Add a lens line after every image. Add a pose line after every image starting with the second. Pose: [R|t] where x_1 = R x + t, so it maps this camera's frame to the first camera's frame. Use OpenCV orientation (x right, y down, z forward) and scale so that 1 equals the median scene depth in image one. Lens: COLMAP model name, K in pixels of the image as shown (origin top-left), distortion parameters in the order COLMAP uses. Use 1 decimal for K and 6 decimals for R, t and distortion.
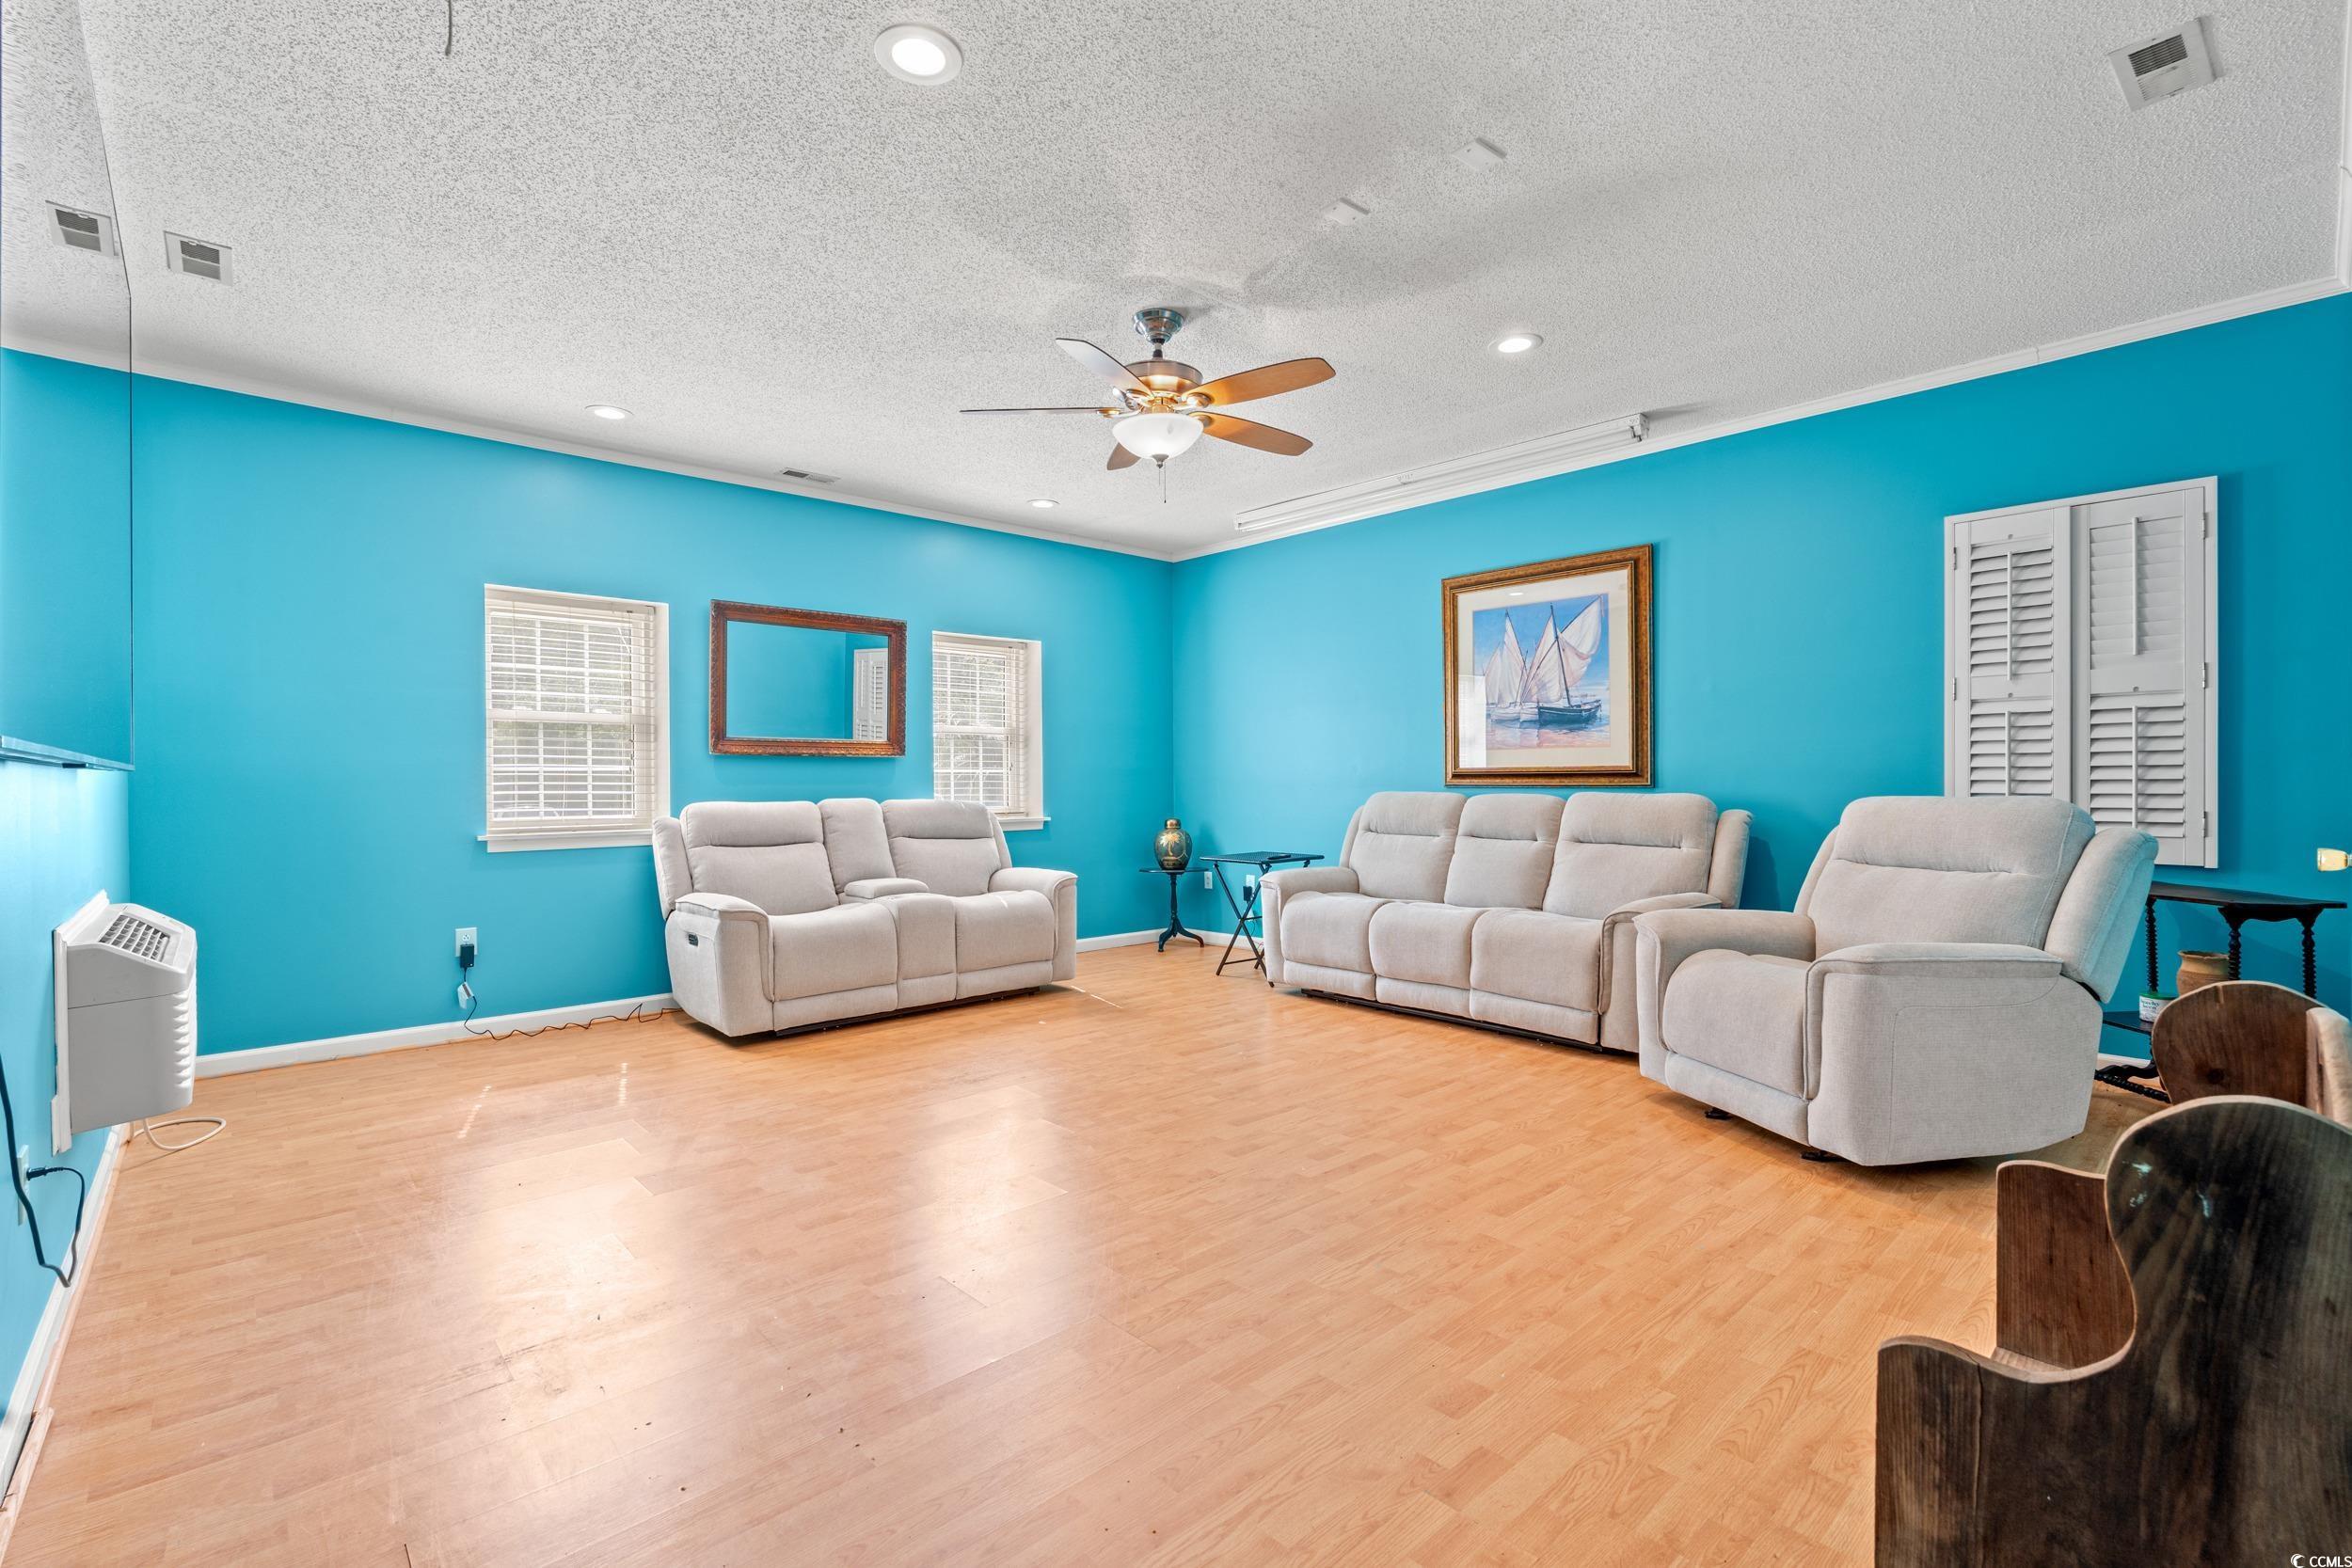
lens RADIAL K [[1045.9, 0, 1173.2], [0, 1045.9, 793.2], [0, 0, 1]] dist [-0.009946, 0.001752]
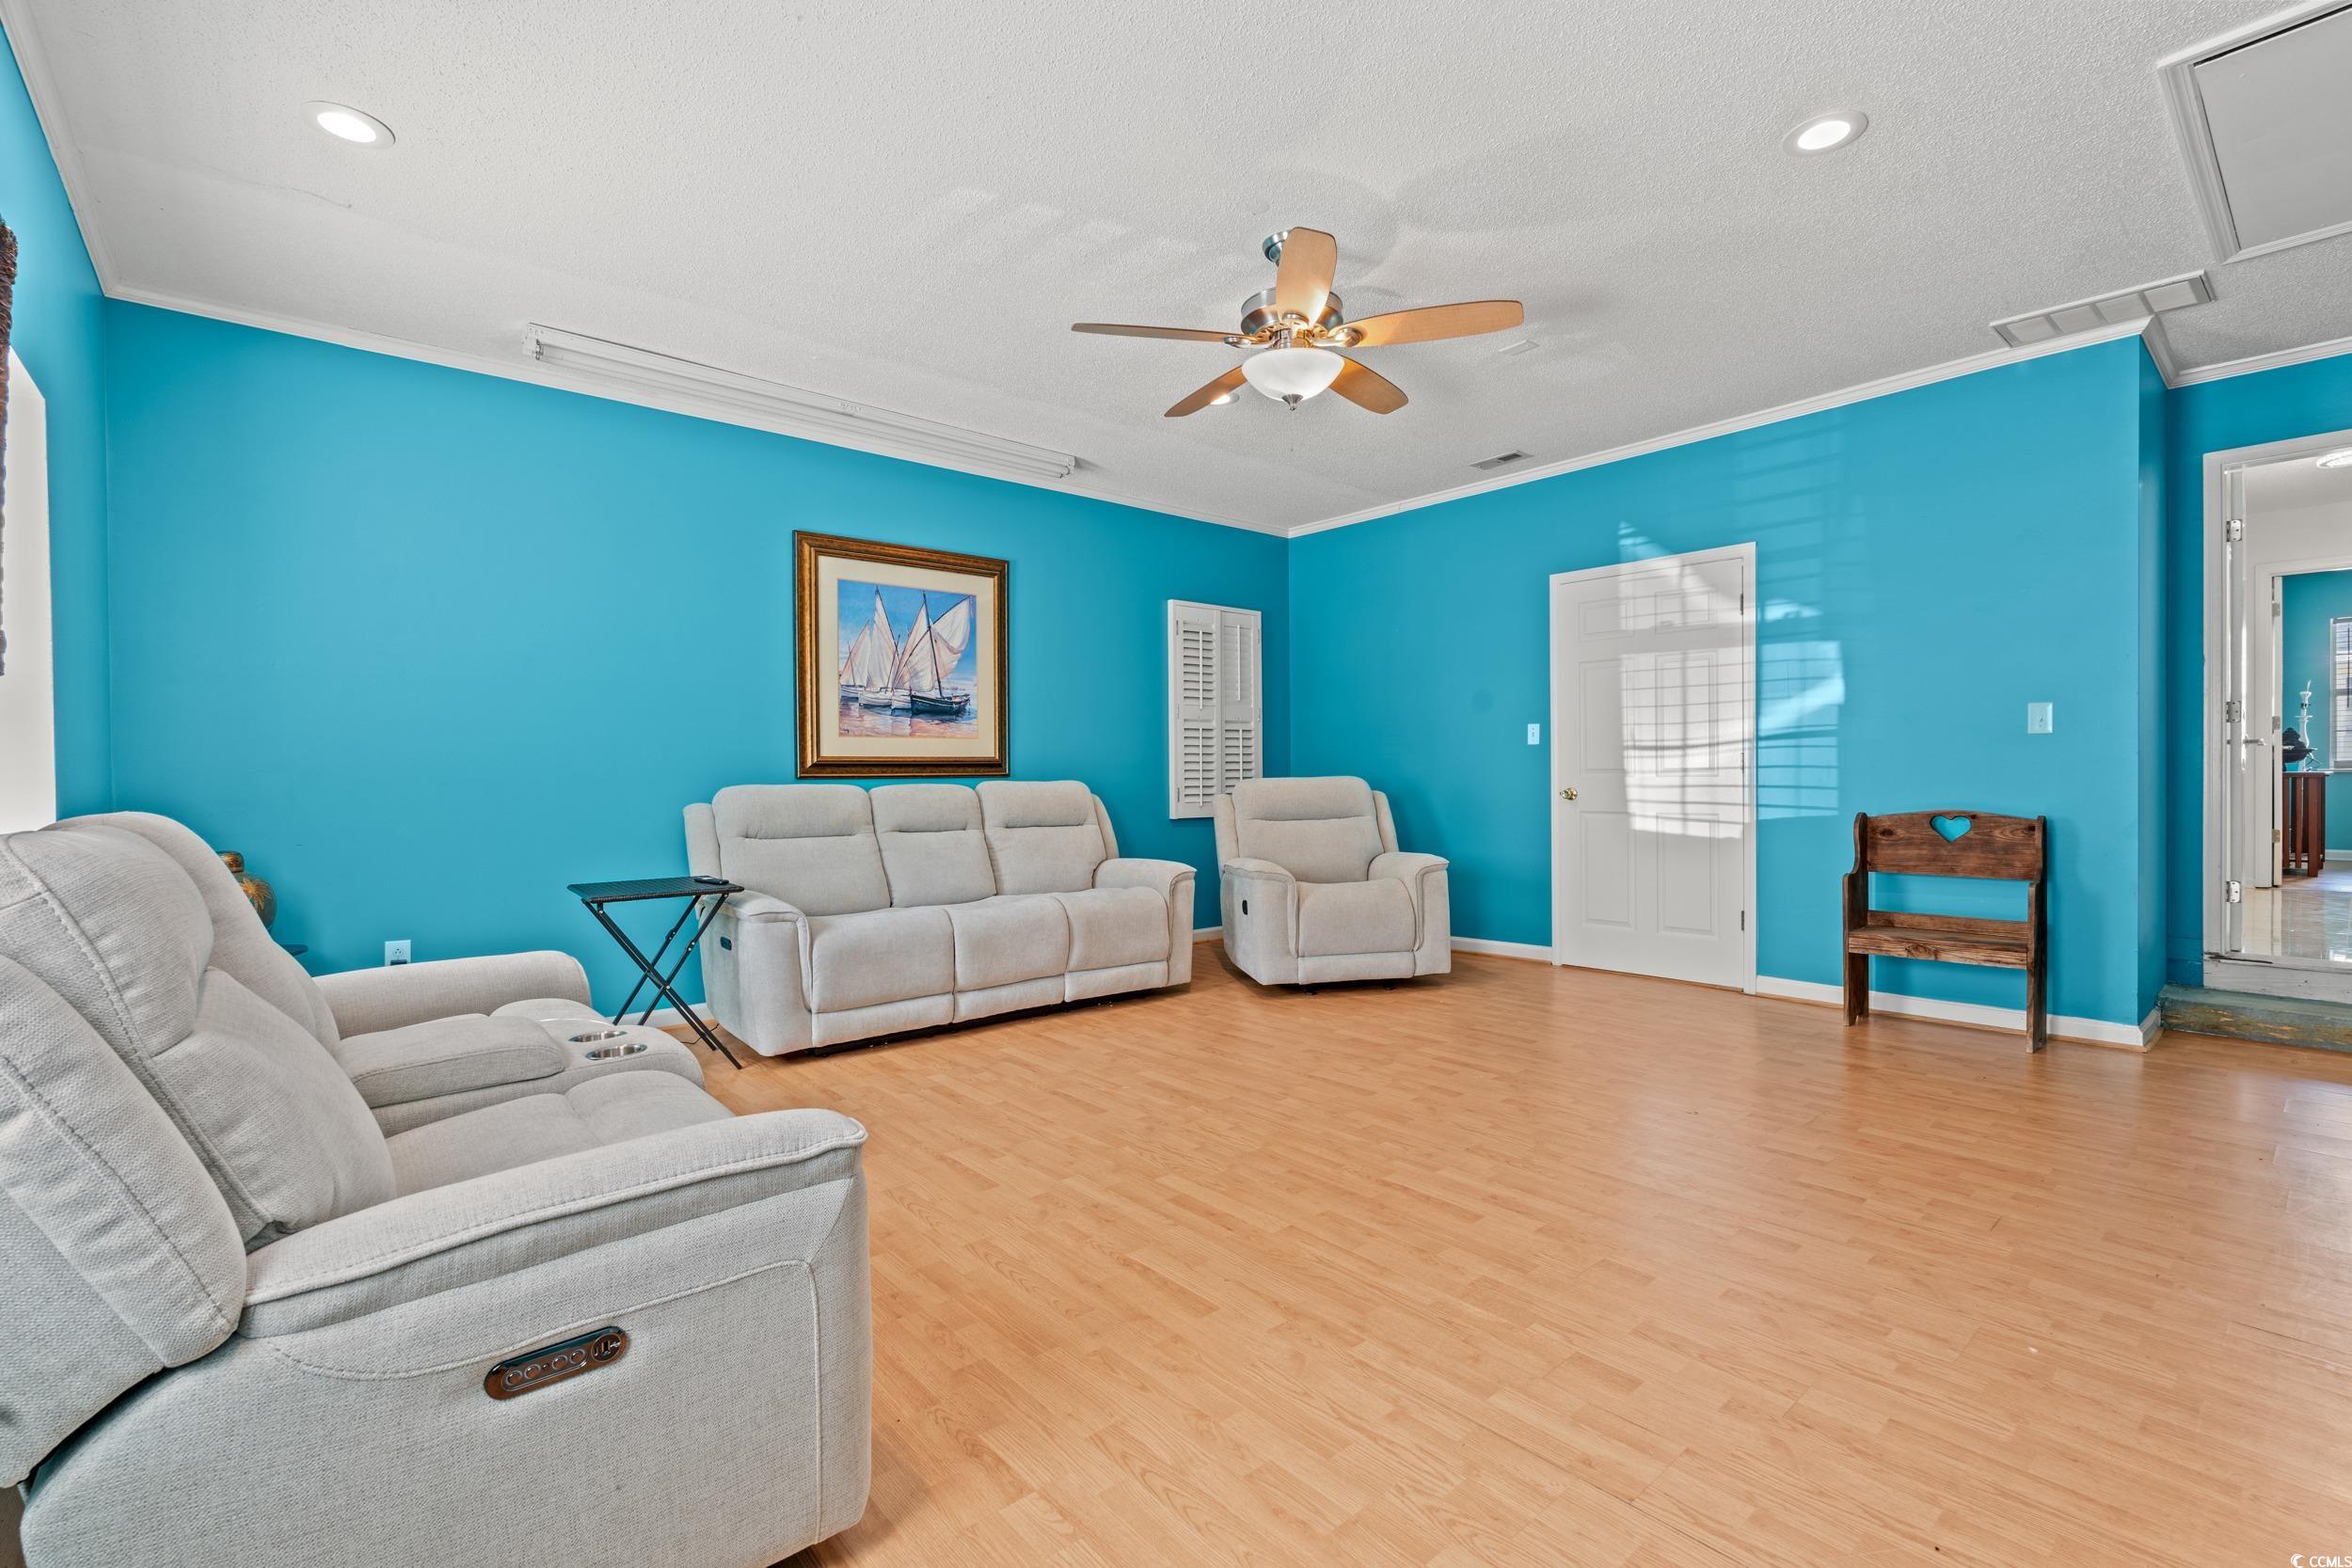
lens RADIAL K [[1045.9, 0, 1174.0], [0, 1045.9, 778.4], [0, 0, 1]] dist [-0.009946, 0.001752]
pose [[0.032133, 0.000525, 0.999483, -0.667206], [0.021538, 0.999767, -0.001218, 0.001661], [-0.999252, 0.021566, 0.032114, 0.787129]]
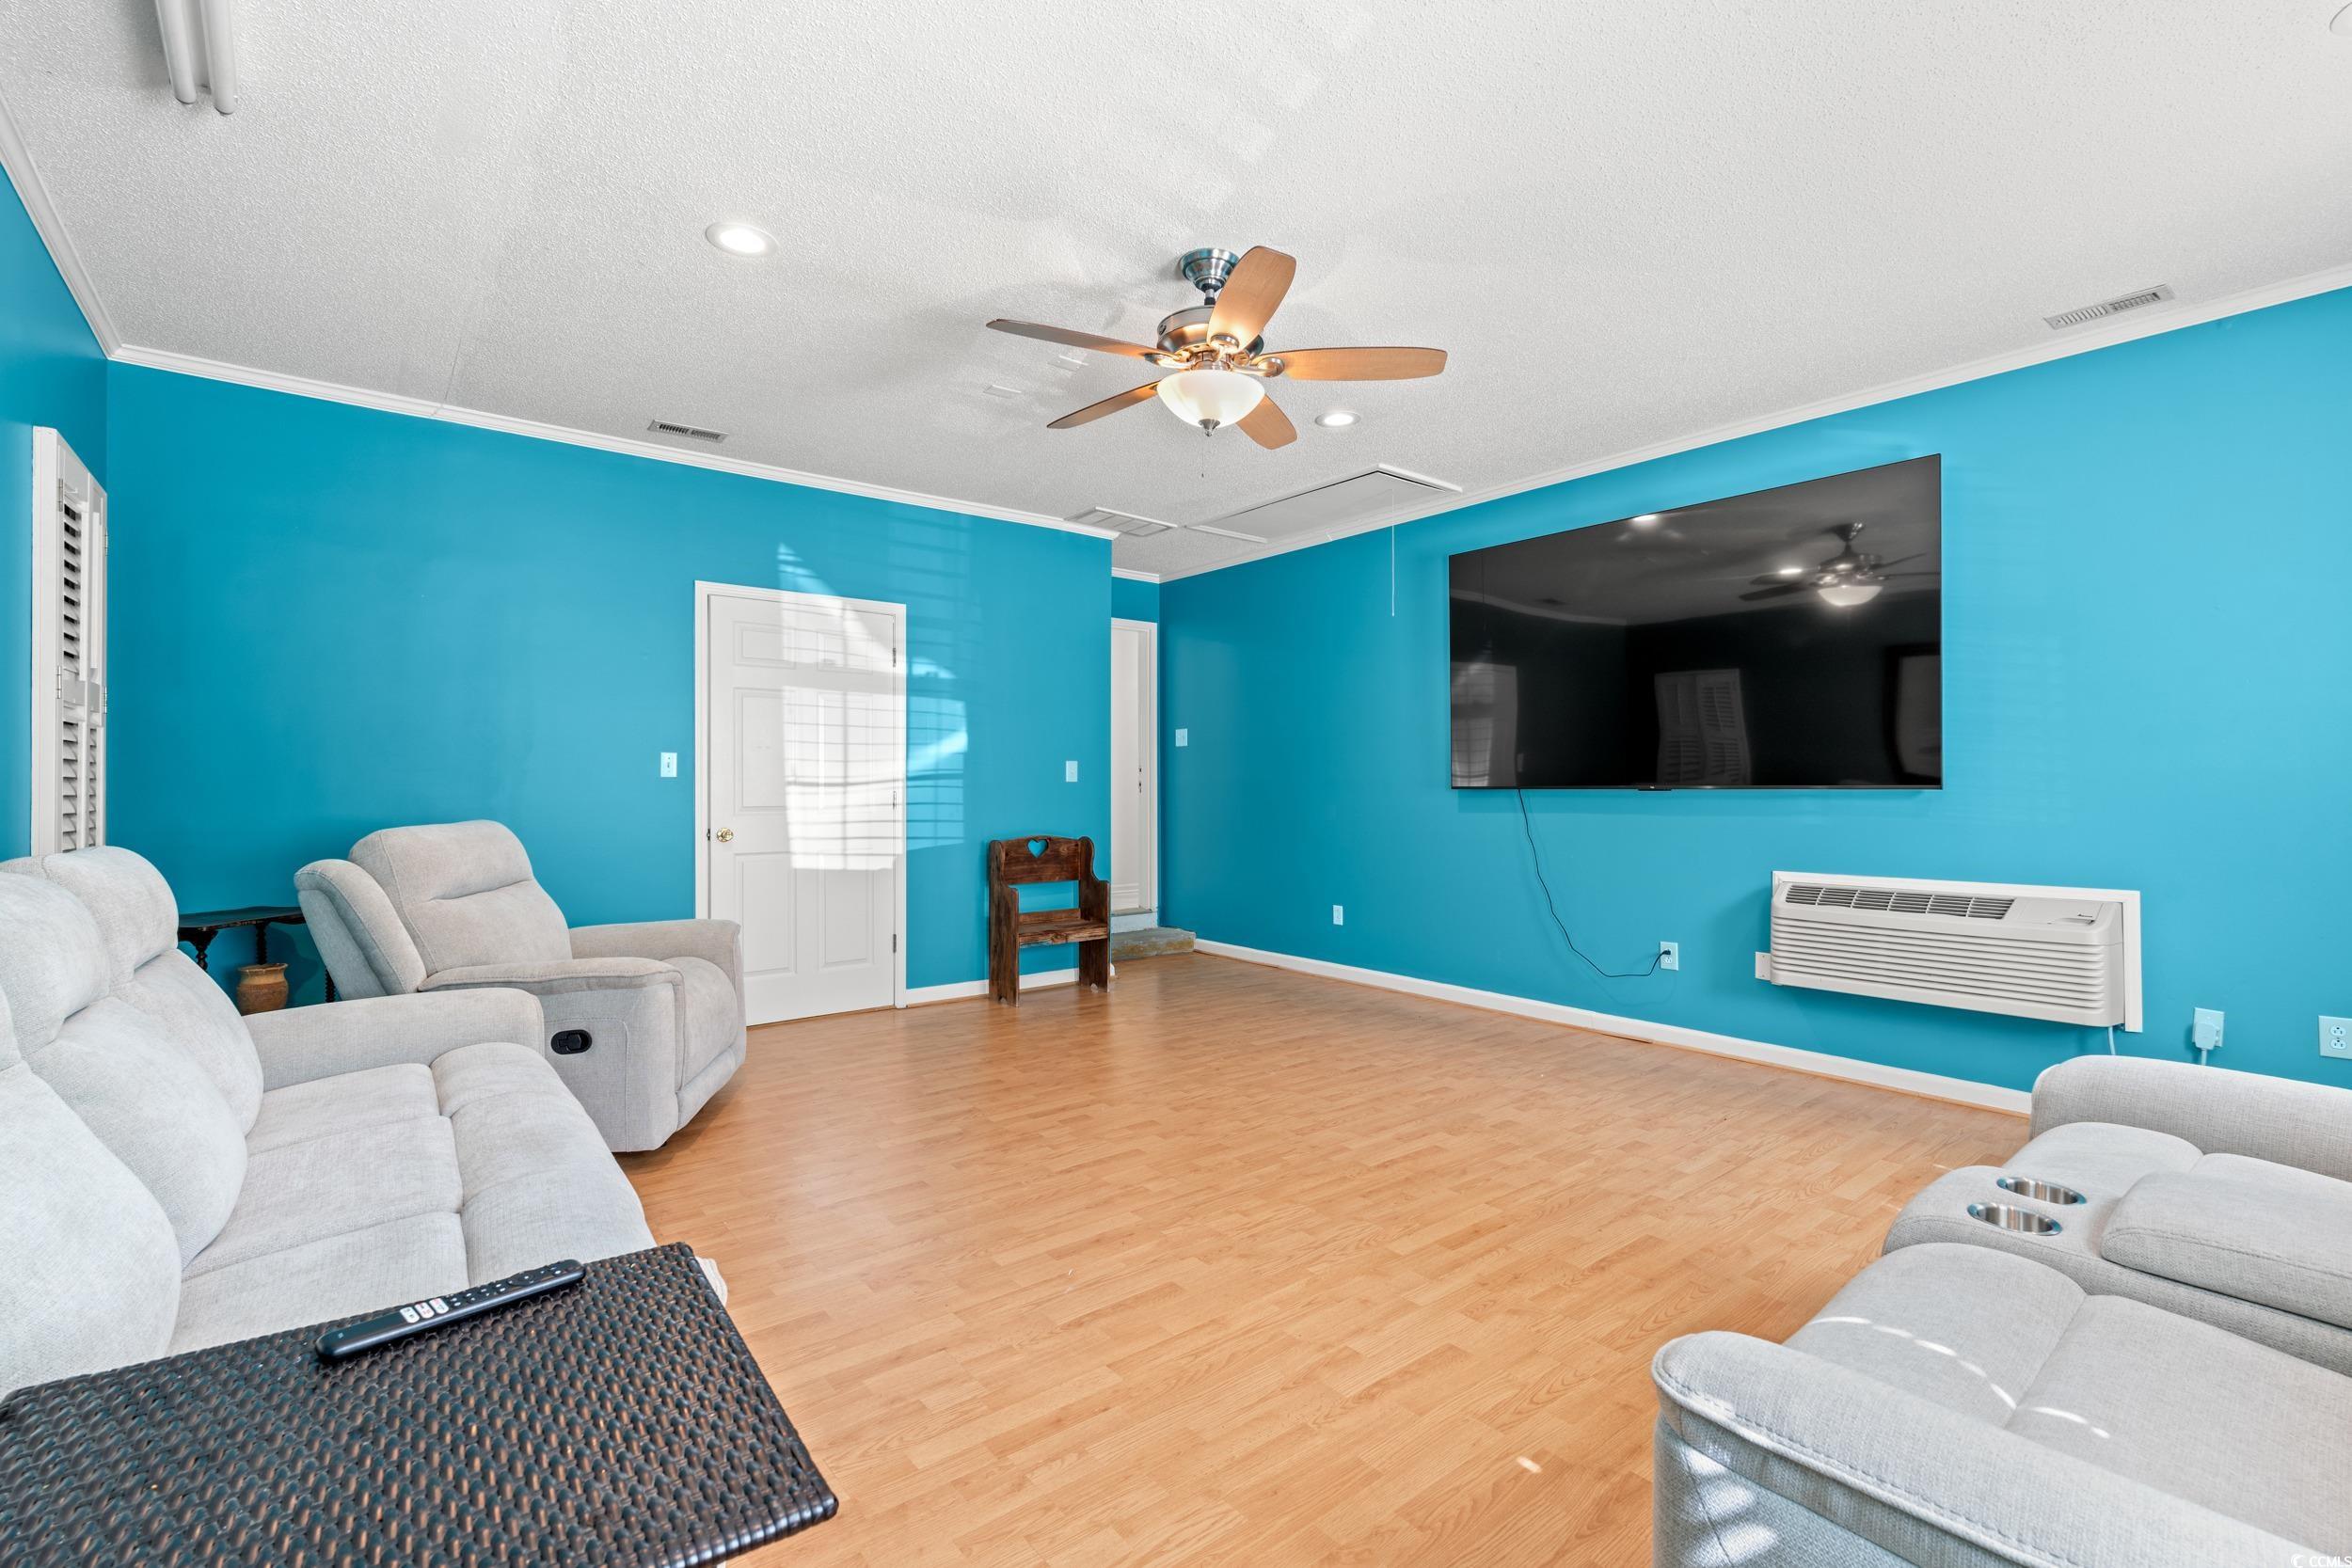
lens RADIAL K [[1045.9, 0, 1172.2], [0, 1045.9, 776.1], [0, 0, 1]] dist [-0.009946, 0.001752]
pose [[-0.997986, 0.007994, 0.062923, -0.025366], [0.008057, 0.999967, 0.000747, -0.026074], [-0.062915, 0.001252, -0.998018, 1.351575]]
